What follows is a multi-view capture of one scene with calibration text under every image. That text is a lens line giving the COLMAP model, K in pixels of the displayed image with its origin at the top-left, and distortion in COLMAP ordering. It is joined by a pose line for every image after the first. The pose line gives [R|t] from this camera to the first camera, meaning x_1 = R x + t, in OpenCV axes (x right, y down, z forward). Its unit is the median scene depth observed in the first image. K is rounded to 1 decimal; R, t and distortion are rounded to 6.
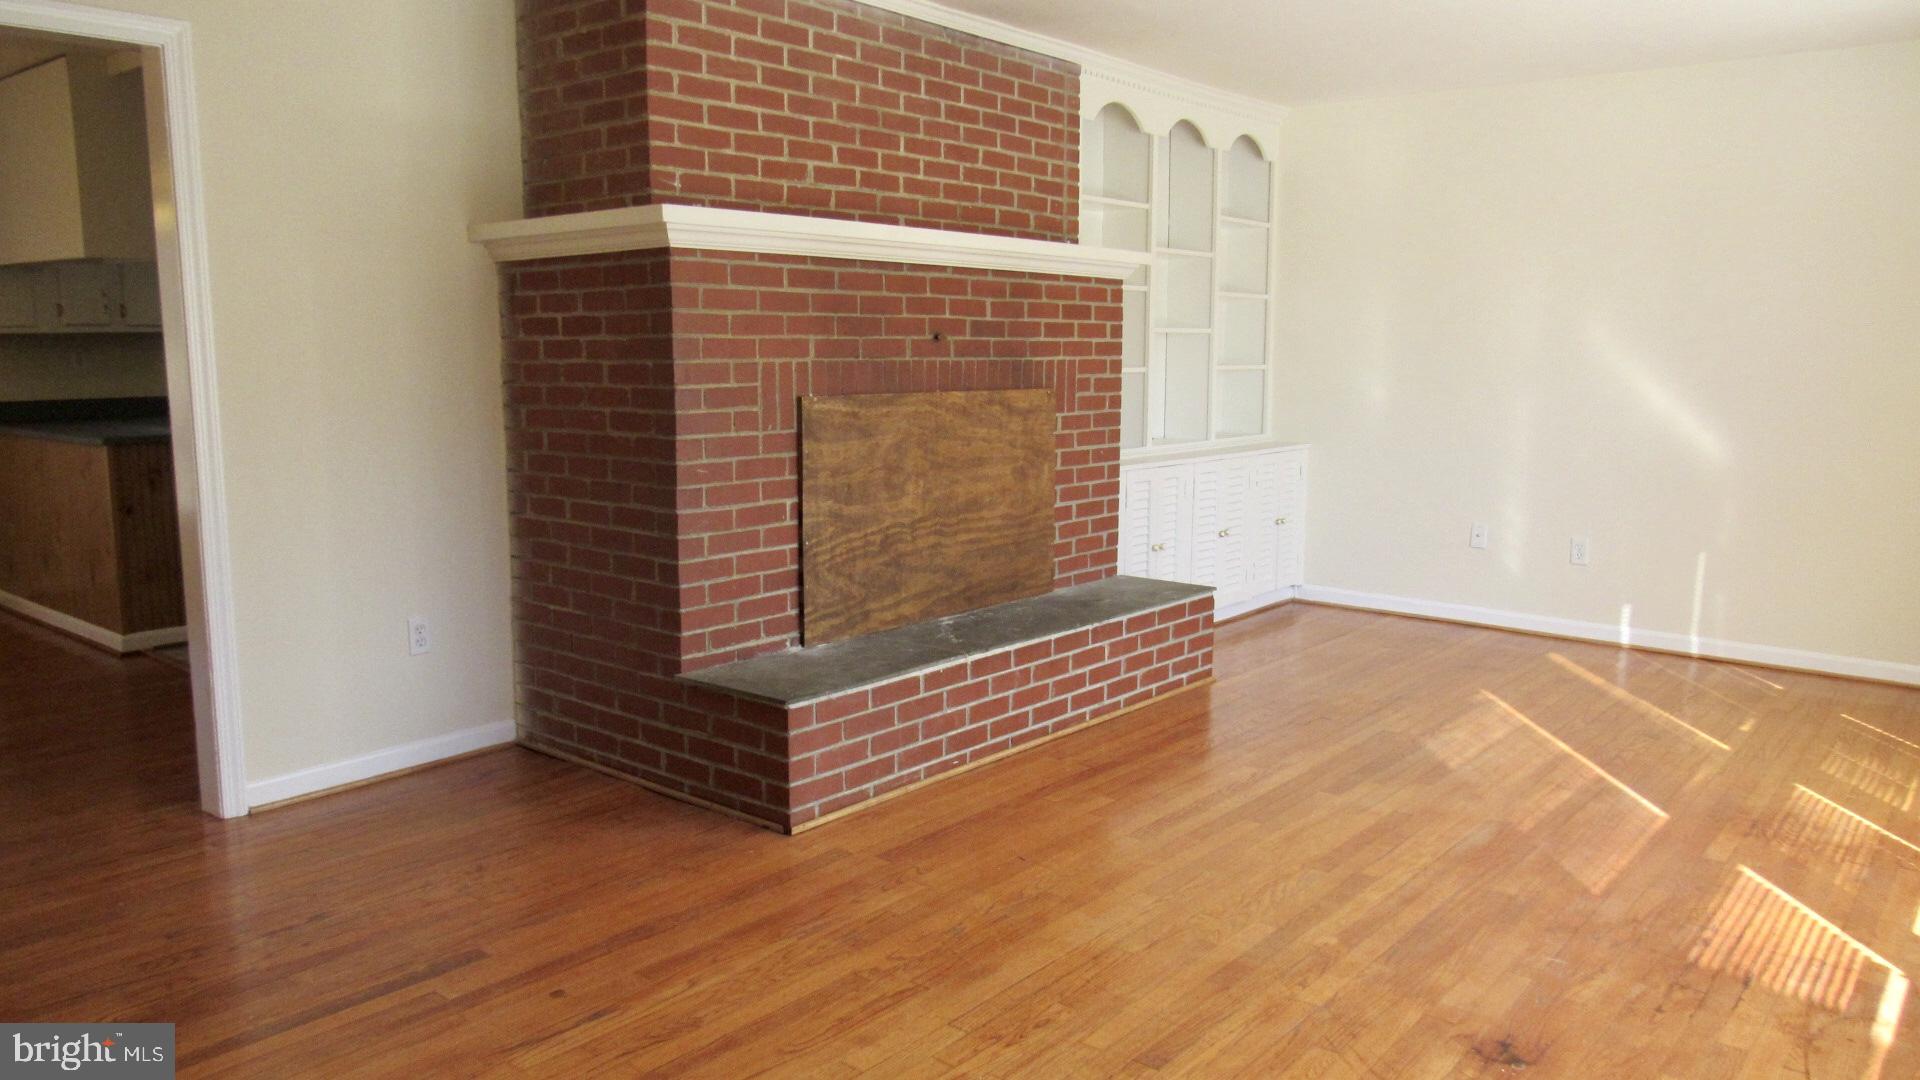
lens RADIAL K [[1361.5, 0, 953.7], [0, 1361.5, 552.3], [0, 0, 1]] dist [-0.030092, 0.011708]
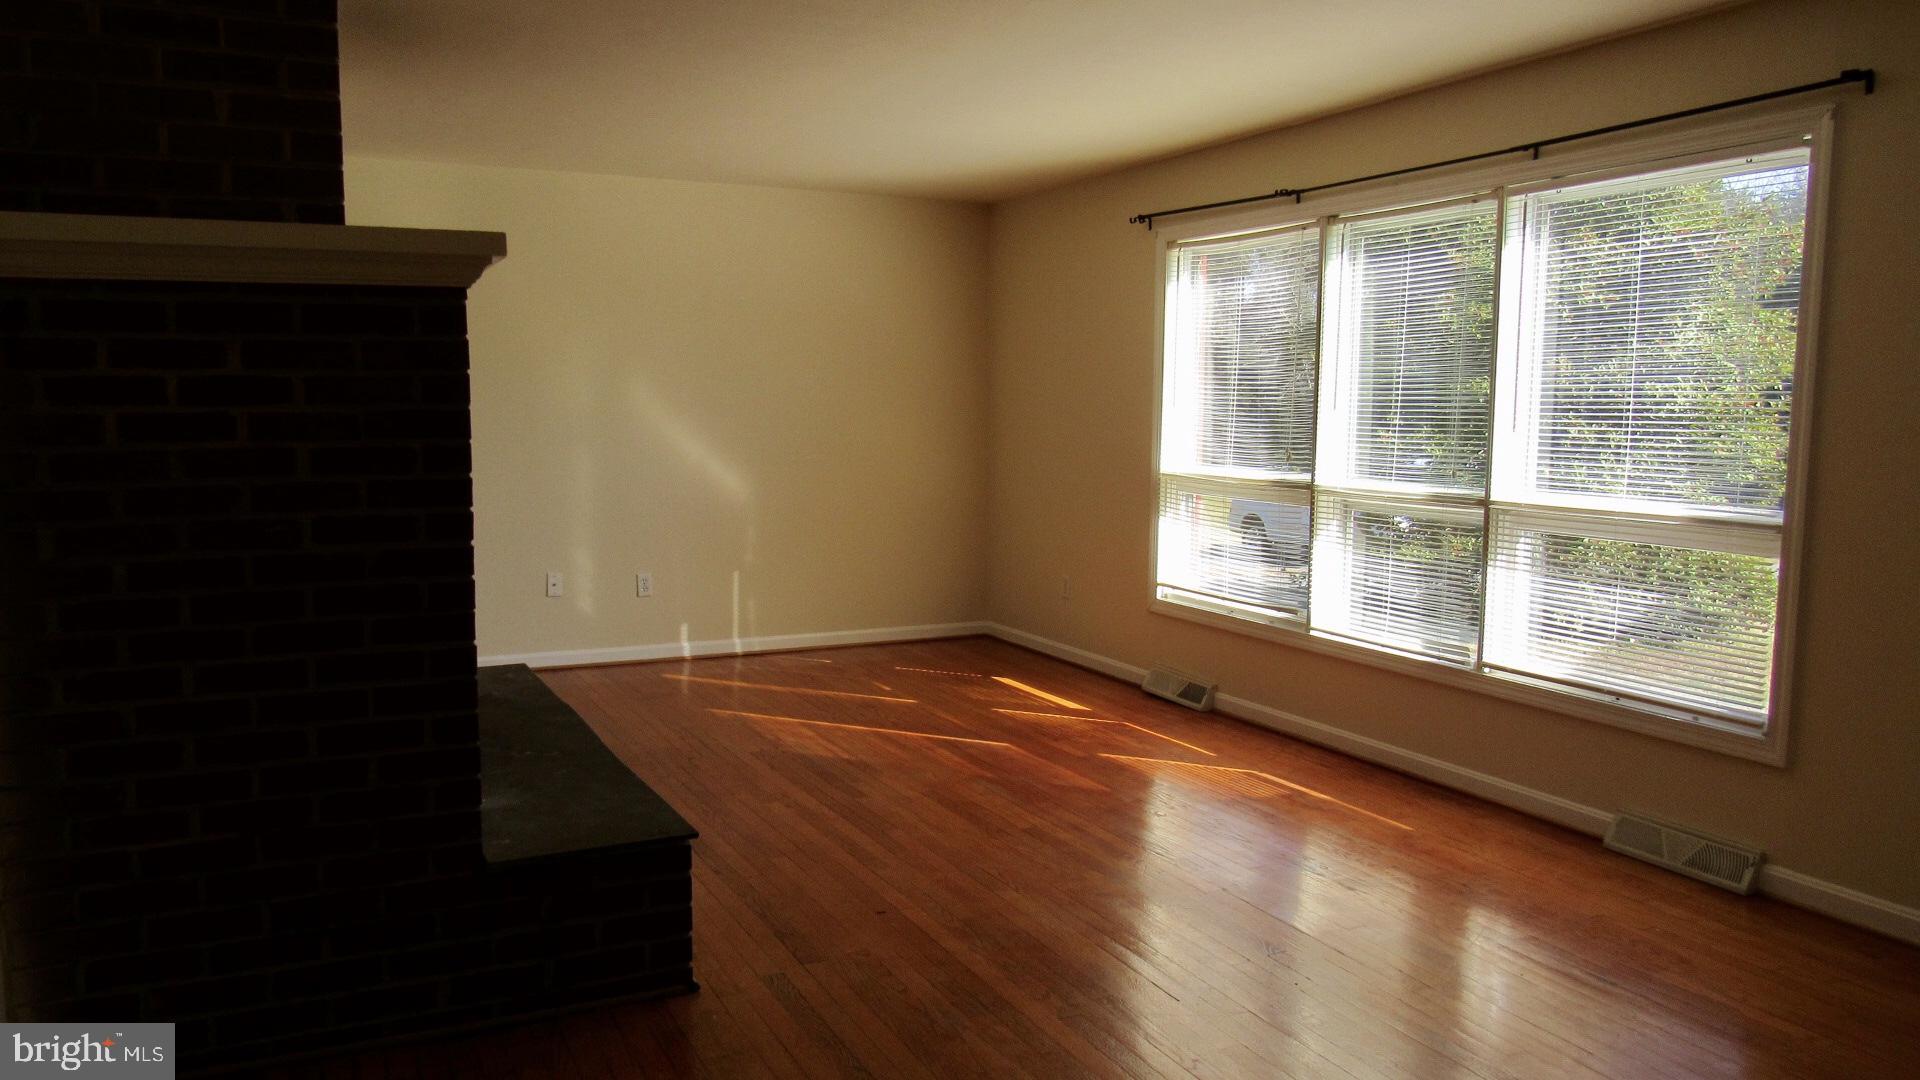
lens RADIAL K [[1361.5, 0, 955.8], [0, 1361.5, 526.9], [0, 0, 1]] dist [-0.030092, 0.011708]
pose [[0.420819, -0.089205, 0.902748, -0.688390], [0.142650, 0.989280, 0.031259, -0.071180], [-0.895859, 0.115622, 0.429032, 0.402547]]
